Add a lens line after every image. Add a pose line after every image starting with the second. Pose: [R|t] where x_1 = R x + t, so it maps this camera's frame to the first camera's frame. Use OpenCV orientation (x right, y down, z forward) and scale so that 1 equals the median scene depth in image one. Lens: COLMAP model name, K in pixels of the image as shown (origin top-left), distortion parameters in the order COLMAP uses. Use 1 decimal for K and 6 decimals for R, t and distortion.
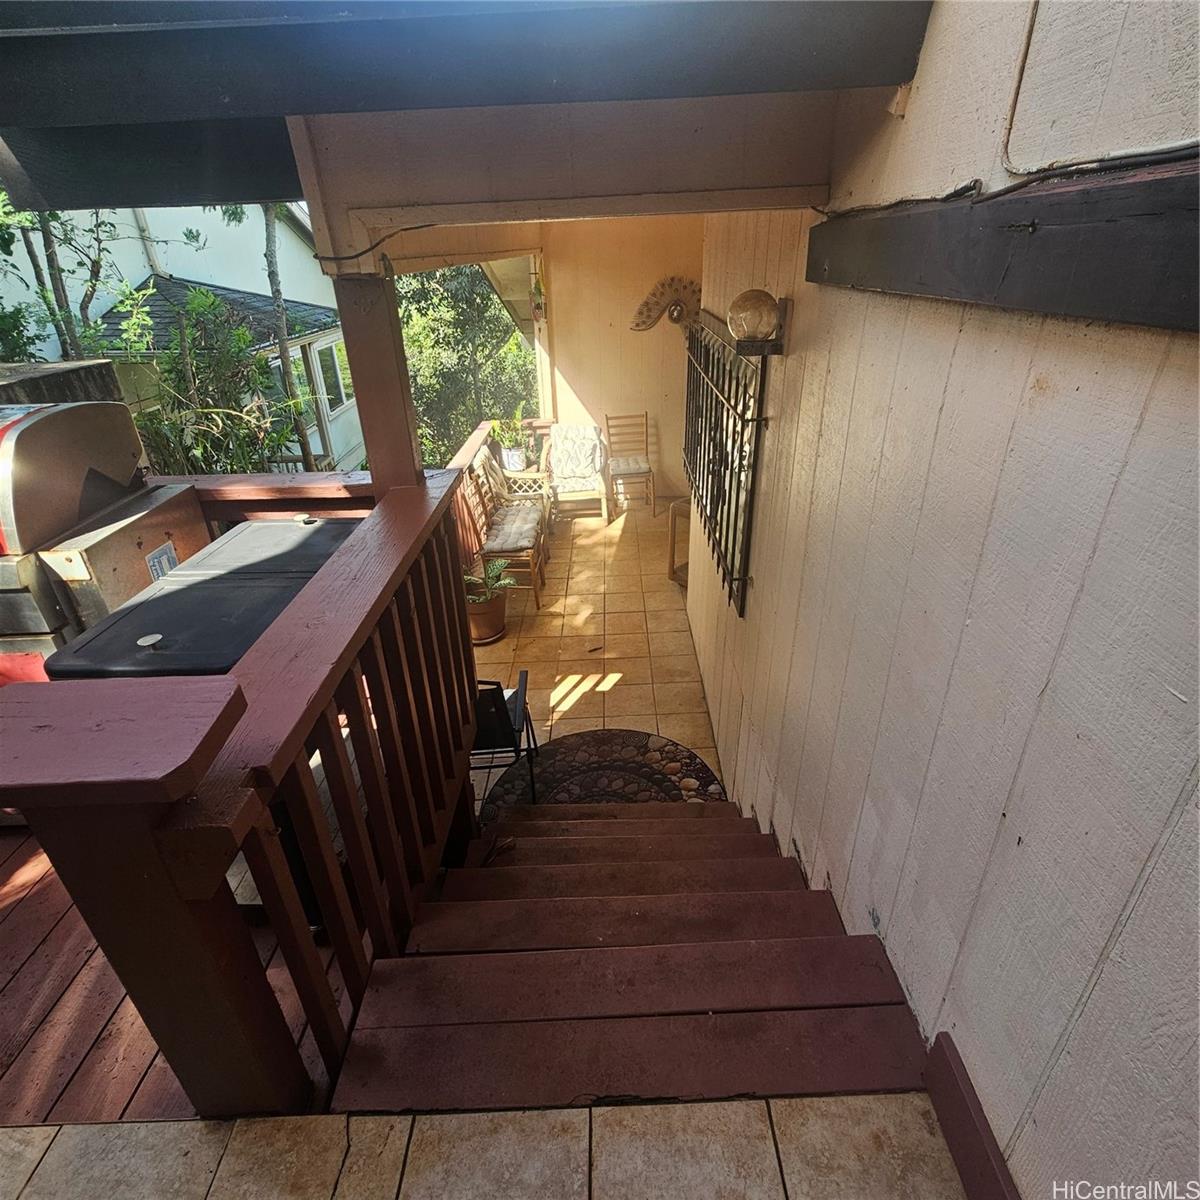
lens RADIAL K [[656.0, 0, 604.9], [0, 656.0, 583.3], [0, 0, 1]] dist [-0.000361, -0.000642]
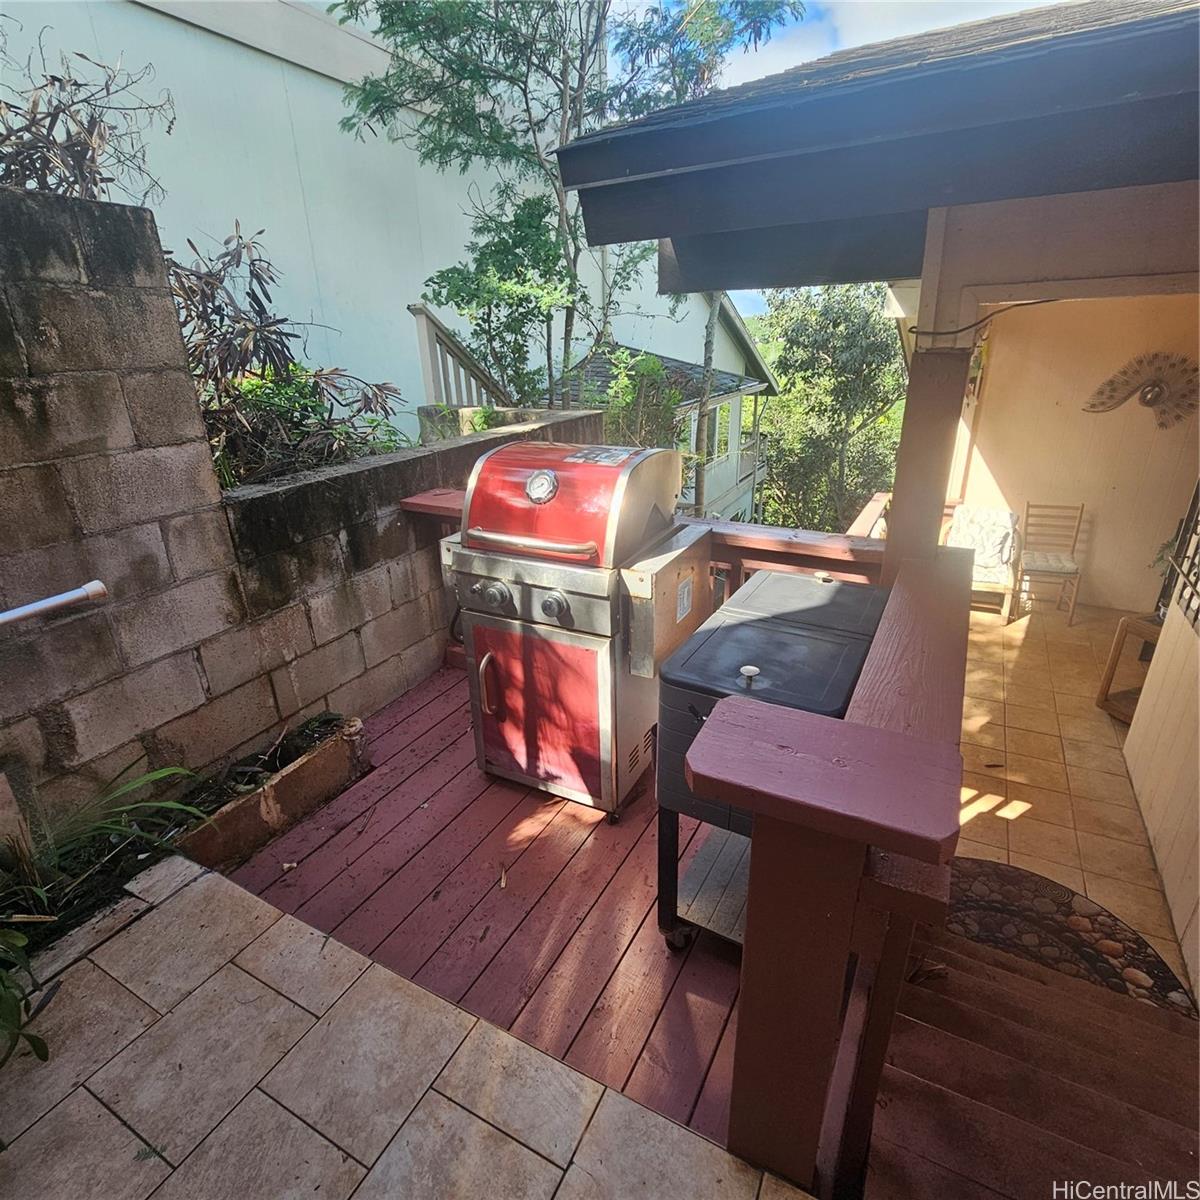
lens RADIAL K [[656.0, 0, 604.9], [0, 656.0, 583.3], [0, 0, 1]] dist [-0.000361, -0.000642]
pose [[0.877936, 0.176323, -0.445128, -0.112082], [-0.215896, 0.975623, -0.039355, 0.009841], [0.427338, 0.130652, 0.894602, -0.023498]]
